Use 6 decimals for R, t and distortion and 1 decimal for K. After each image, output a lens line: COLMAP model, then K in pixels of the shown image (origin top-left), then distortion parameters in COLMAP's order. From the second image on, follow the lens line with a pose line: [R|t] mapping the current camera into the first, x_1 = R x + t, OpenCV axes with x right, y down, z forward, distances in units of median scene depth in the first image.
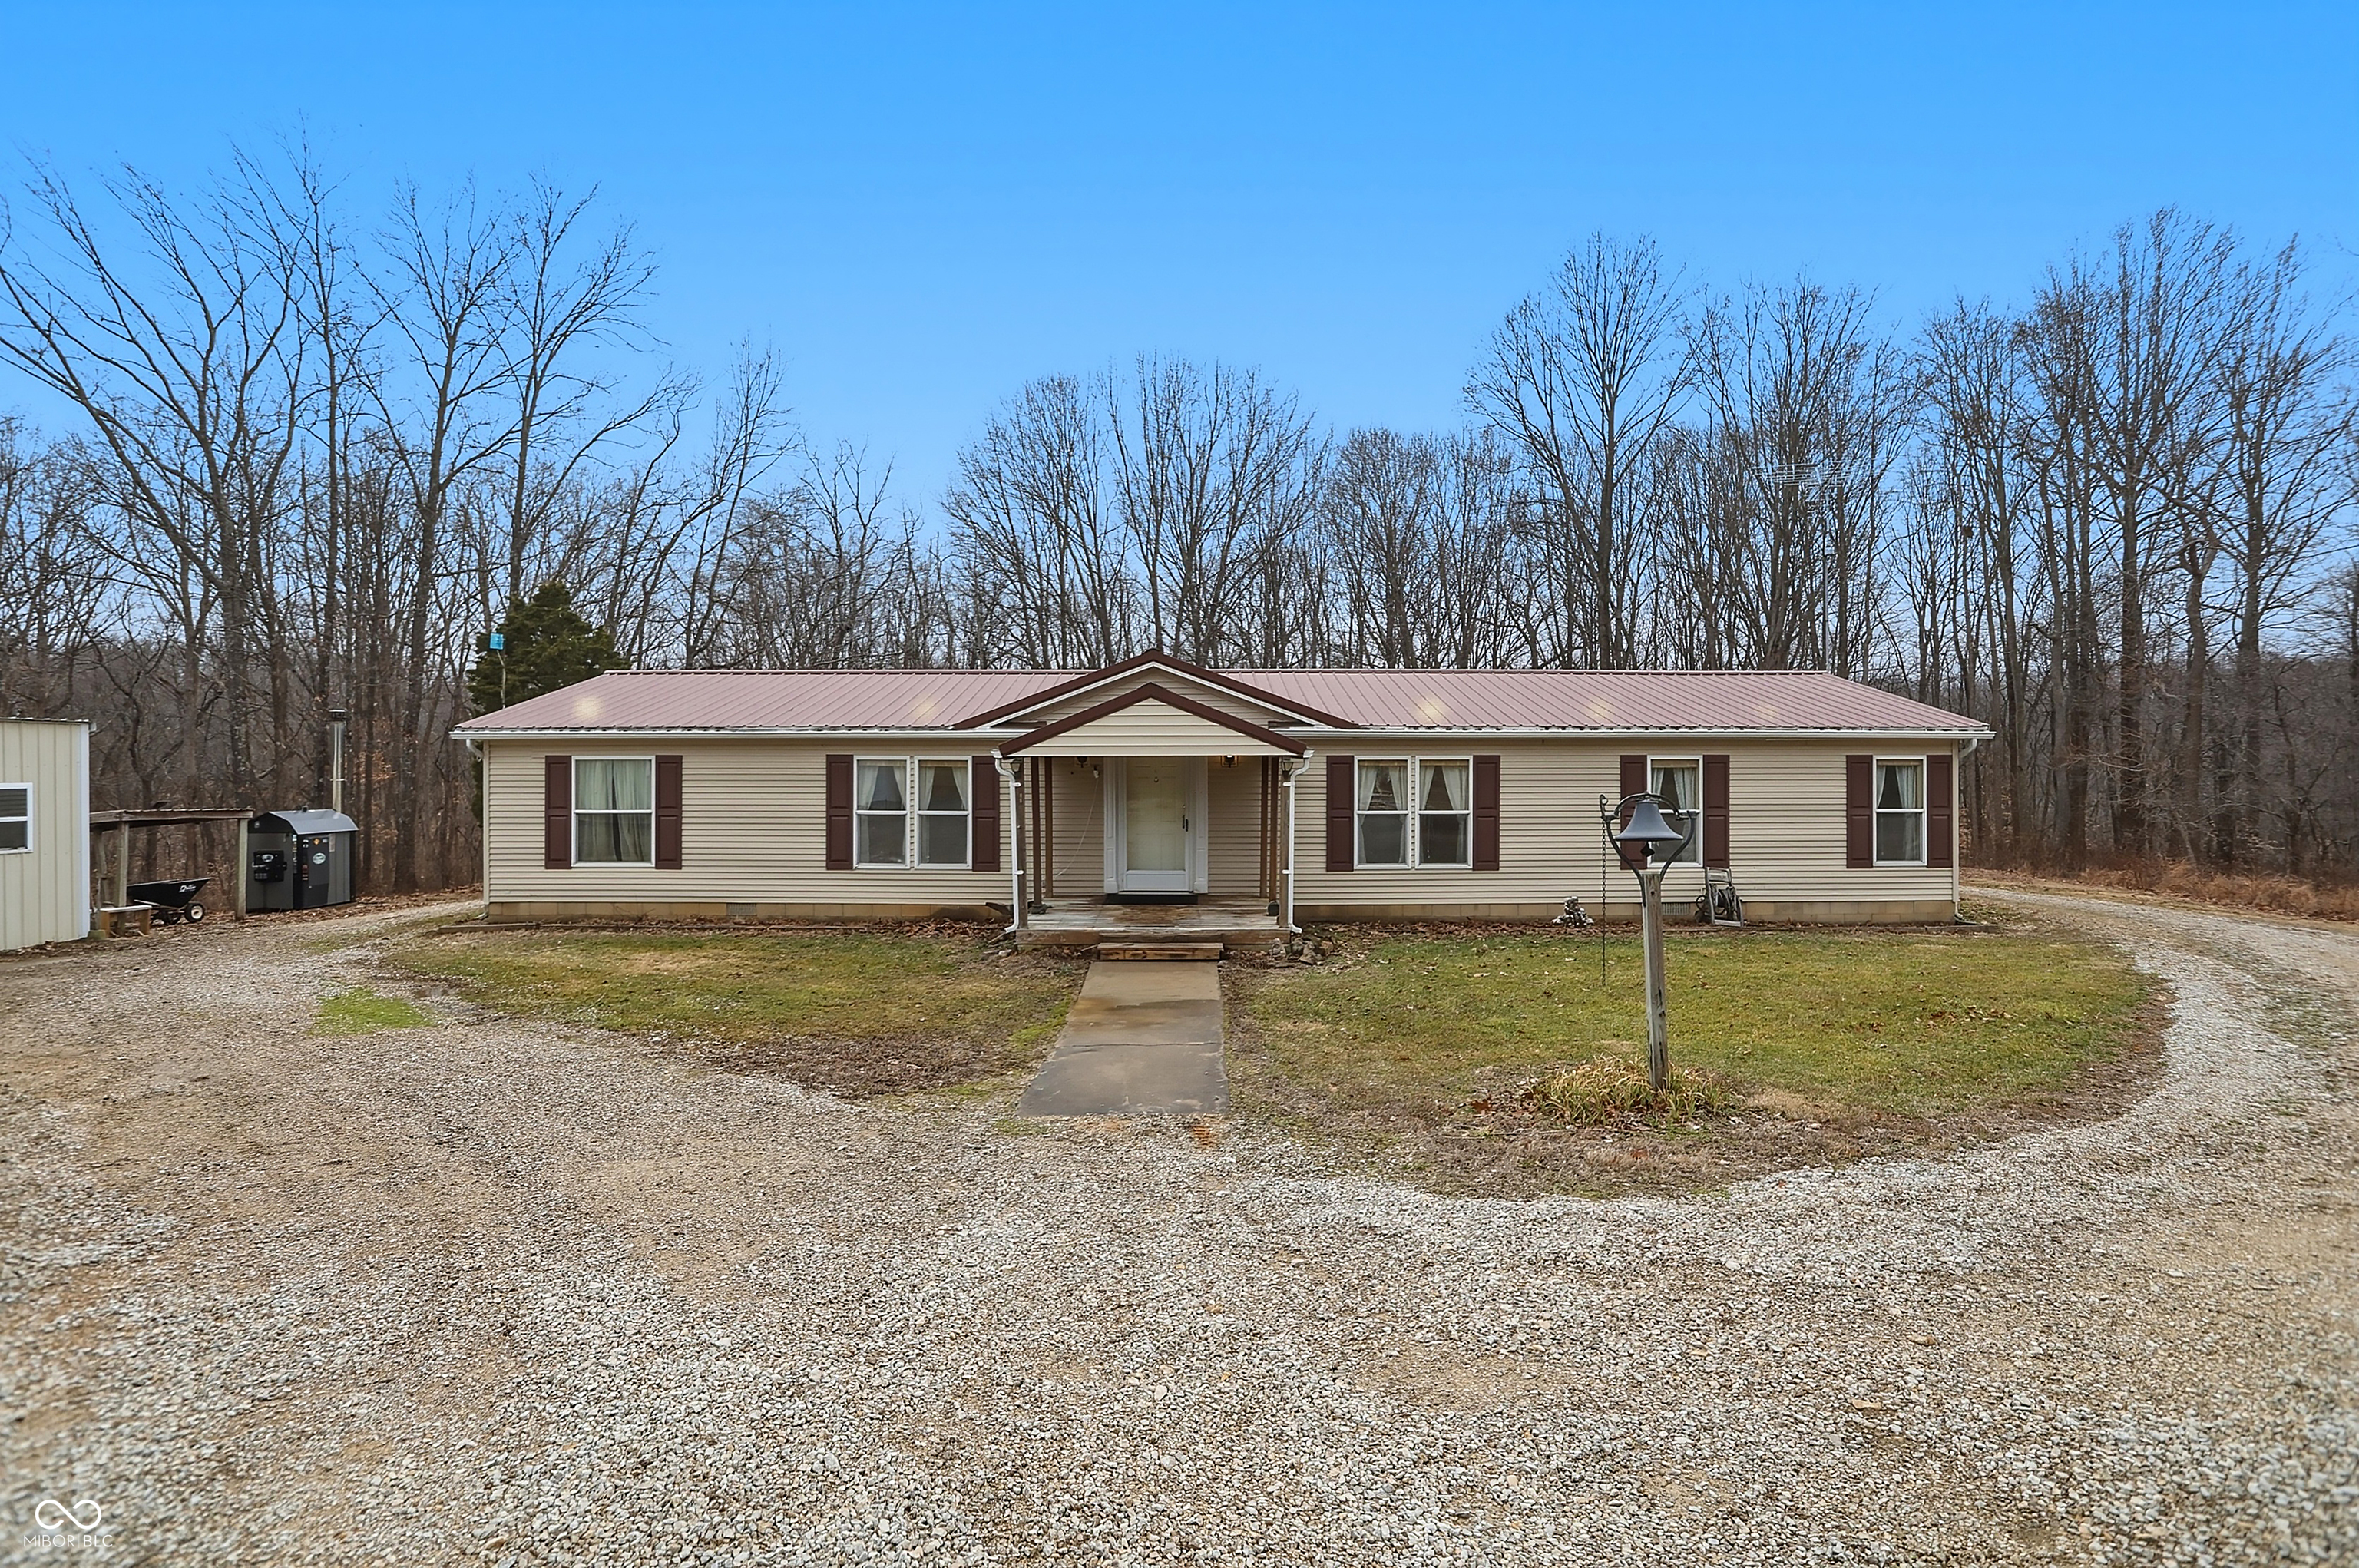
lens RADIAL K [[1140.5, 0, 1197.6], [0, 1140.5, 771.8], [0, 0, 1]] dist [-0.035371, 0.001808]
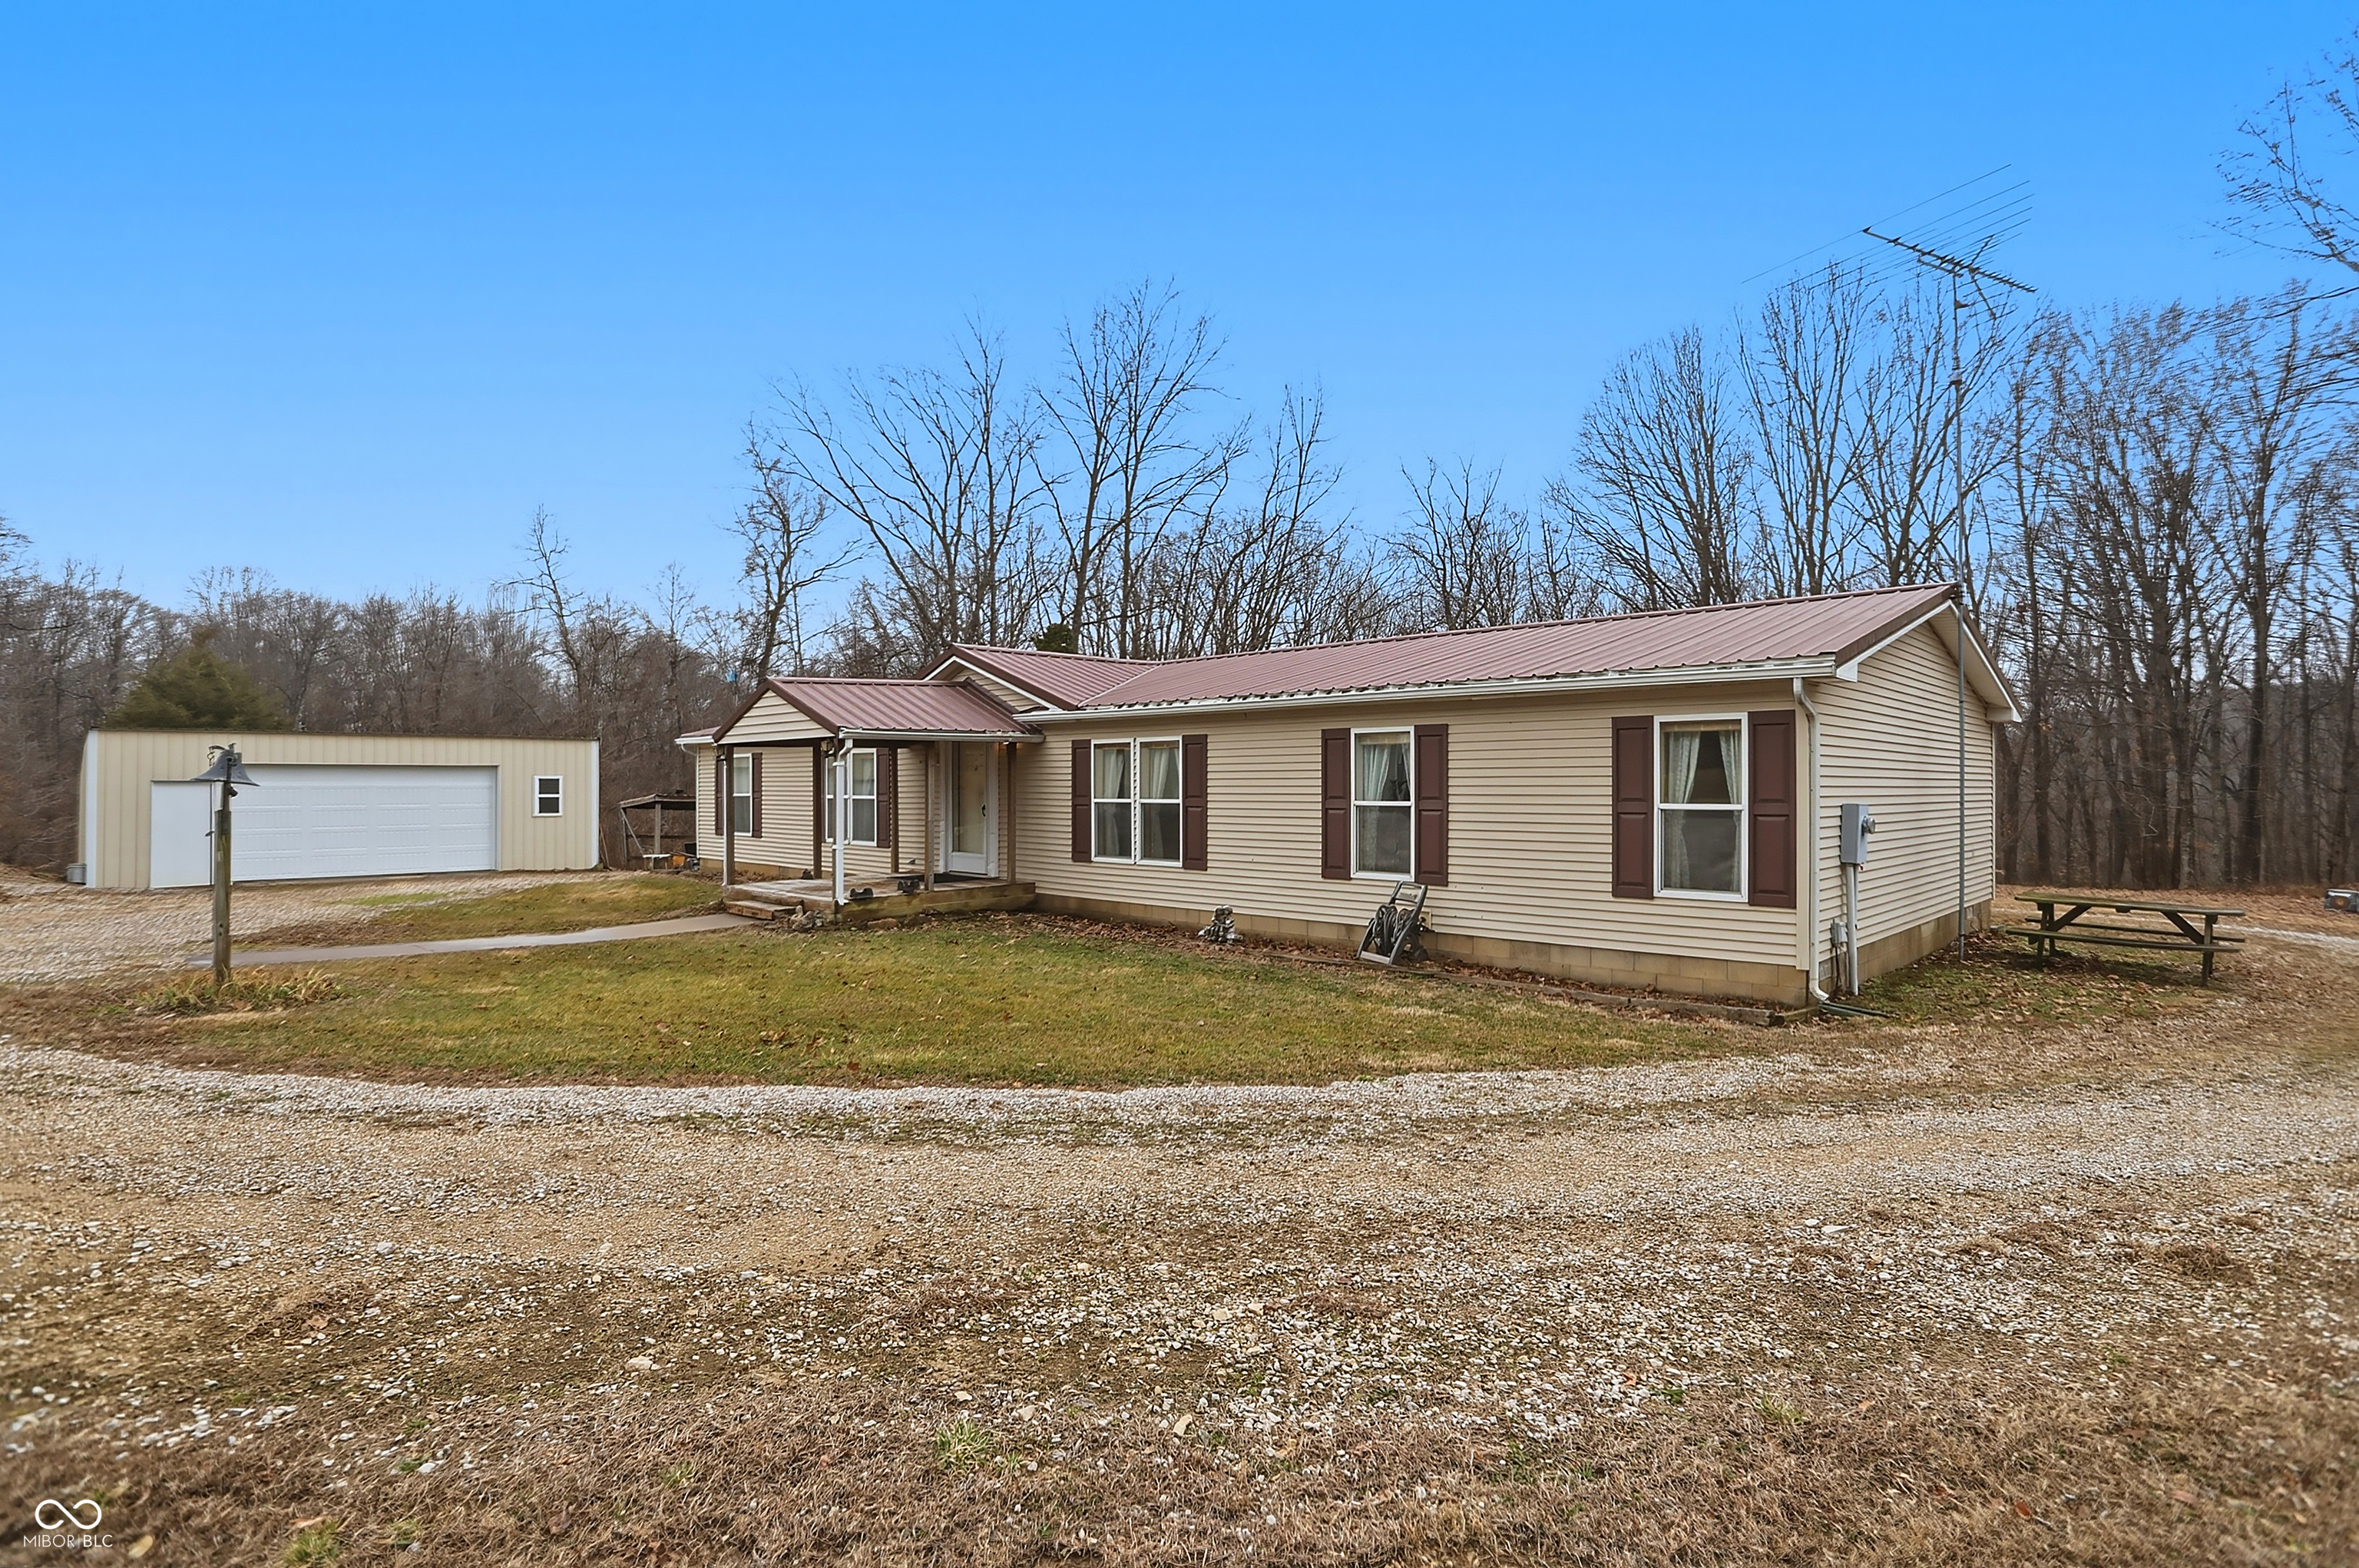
lens RADIAL K [[1185.3, 0, 1183.2], [0, 1185.3, 773.6], [0, 0, 1]] dist [-0.064088, 0.027852]
pose [[0.711819, -0.006609, -0.702332, 0.863572], [-0.004988, 0.999883, -0.014464, 0.027773], [0.702345, 0.013800, 0.711703, 0.365636]]
